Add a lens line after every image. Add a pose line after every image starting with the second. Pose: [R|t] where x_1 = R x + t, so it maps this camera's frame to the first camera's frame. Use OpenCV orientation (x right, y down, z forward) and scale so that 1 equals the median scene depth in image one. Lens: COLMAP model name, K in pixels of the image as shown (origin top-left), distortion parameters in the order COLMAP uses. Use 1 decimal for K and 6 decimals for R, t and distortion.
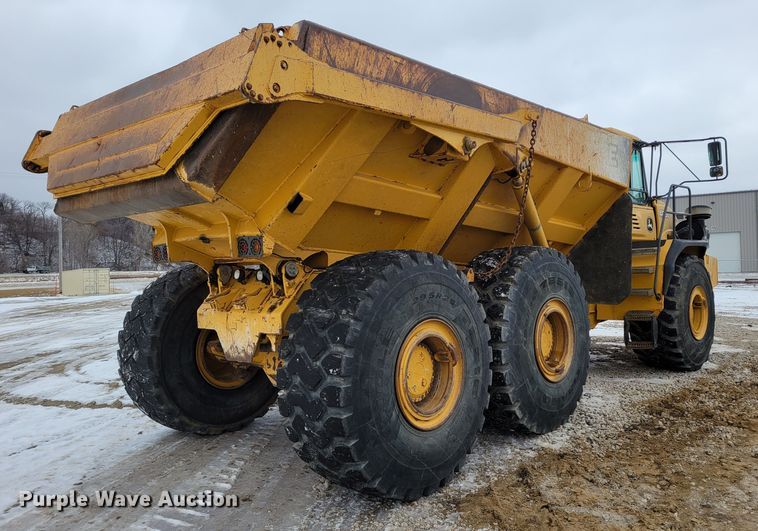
lens RADIAL K [[614.3, 0, 384.7], [0, 614.3, 265.5], [0, 0, 1]] dist [0.054735, 0.001998]
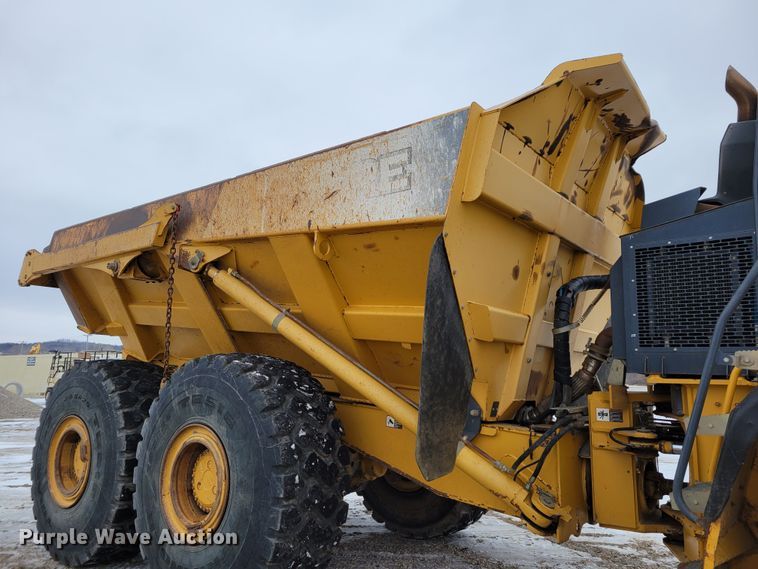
lens RADIAL K [[564.5, 0, 386.3], [0, 564.5, 282.7], [0, 0, 1]] dist [0.069622, -0.049423]
pose [[0.075008, -0.134481, -0.988073, 0.708543], [-0.024452, 0.990319, -0.136643, -0.019469], [0.996883, 0.034410, 0.070993, 0.832003]]
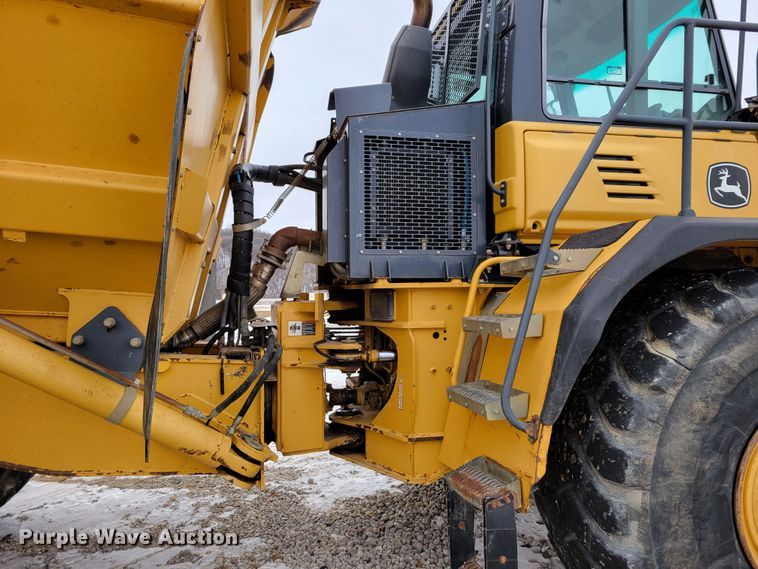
lens RADIAL K [[564.5, 0, 378.7], [0, 564.5, 280.7], [0, 0, 1]] dist [0.069622, -0.049423]
pose [[0.834981, 0.004256, -0.550263, 0.521418], [-0.011926, 0.999875, -0.010363, -0.010737], [0.550150, 0.015215, 0.834927, 0.755061]]
